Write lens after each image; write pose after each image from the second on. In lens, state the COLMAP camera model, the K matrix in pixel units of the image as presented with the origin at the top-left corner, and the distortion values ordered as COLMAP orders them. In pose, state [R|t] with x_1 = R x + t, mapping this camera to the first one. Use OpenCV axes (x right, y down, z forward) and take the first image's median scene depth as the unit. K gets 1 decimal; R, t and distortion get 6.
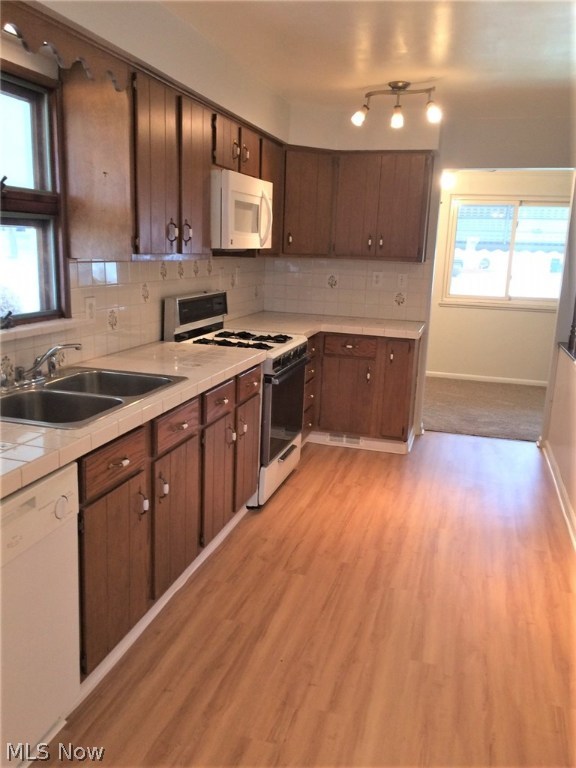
lens RADIAL K [[659.3, 0, 289.2], [0, 659.3, 385.4], [0, 0, 1]] dist [0.087336, -0.111246]
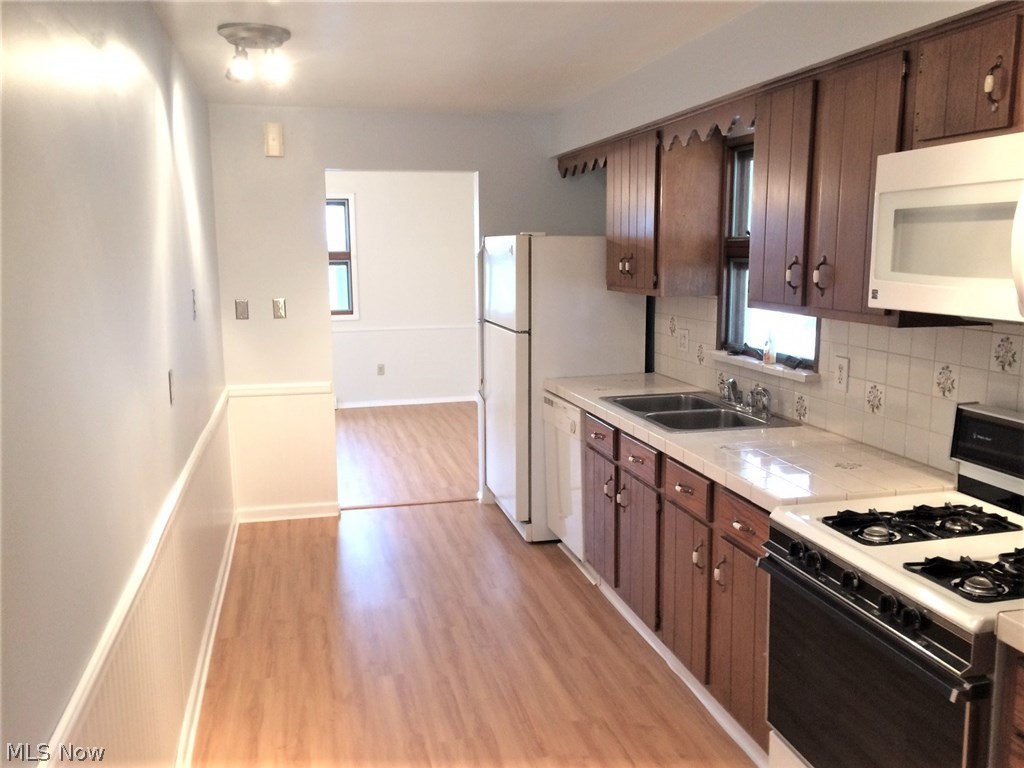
lens RADIAL K [[879.0, 0, 512.1], [0, 879.0, 381.4], [0, 0, 1]] dist [0.087336, -0.111246]
pose [[-0.872606, 0.042478, -0.486574, 0.597677], [-0.126631, 0.942471, 0.309374, -0.407110], [0.471724, 0.331577, -0.817027, 1.790762]]
